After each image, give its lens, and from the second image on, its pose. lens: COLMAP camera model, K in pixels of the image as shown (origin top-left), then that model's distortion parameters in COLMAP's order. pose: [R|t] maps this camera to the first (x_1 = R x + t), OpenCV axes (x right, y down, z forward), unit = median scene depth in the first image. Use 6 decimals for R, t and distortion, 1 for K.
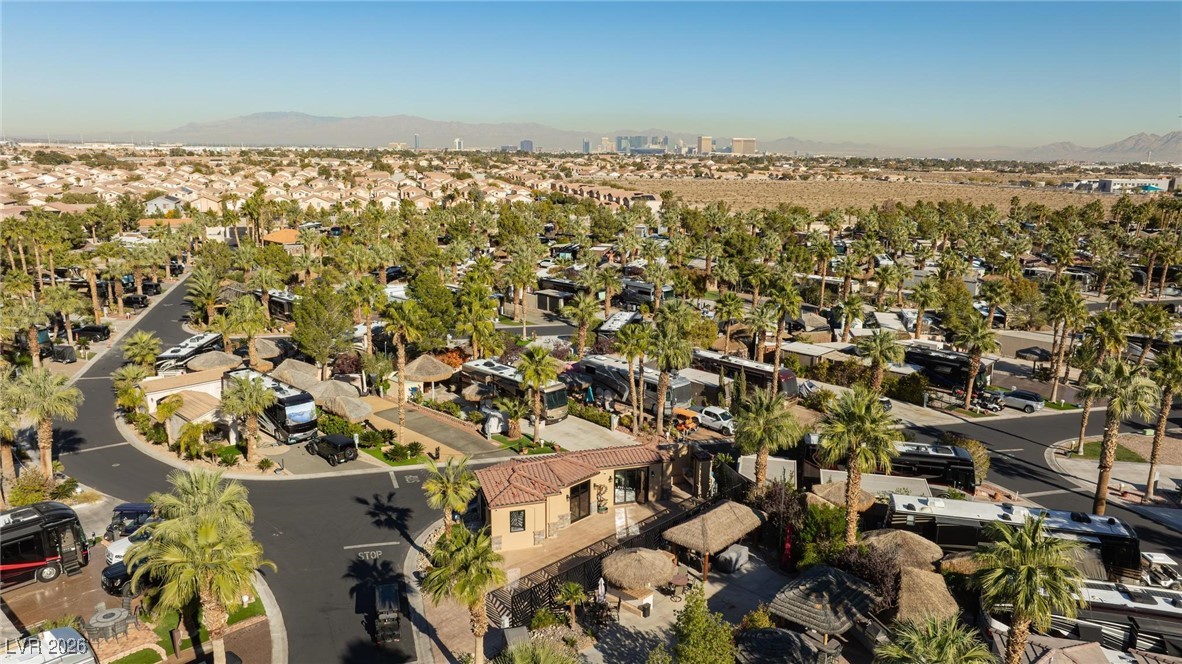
lens RADIAL K [[821.3, 0, 592.6], [0, 821.3, 326.3], [0, 0, 1]] dist [-0.023279, 0.020129]
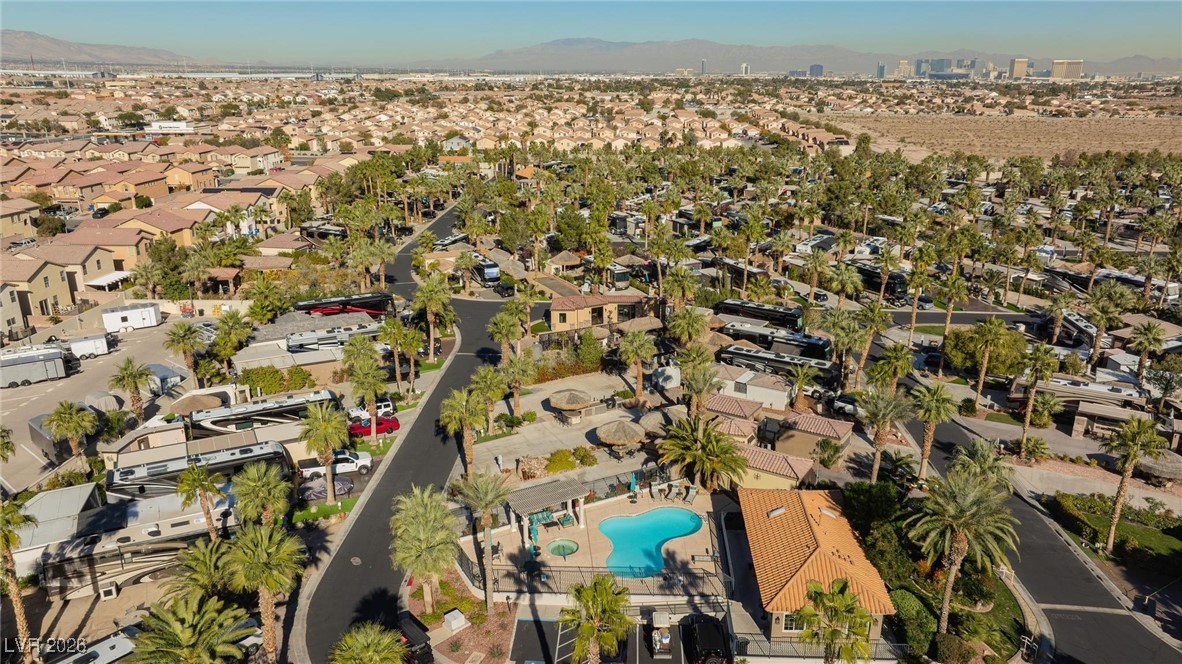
lens RADIAL K [[821.3, 0, 590.3], [0, 821.3, 333.6], [0, 0, 1]] dist [-0.023279, 0.020129]
pose [[0.942566, 0.090690, -0.321473, 0.256056], [-0.059780, 0.992698, 0.104770, 0.013932], [0.328627, -0.079534, 0.941105, -0.398269]]
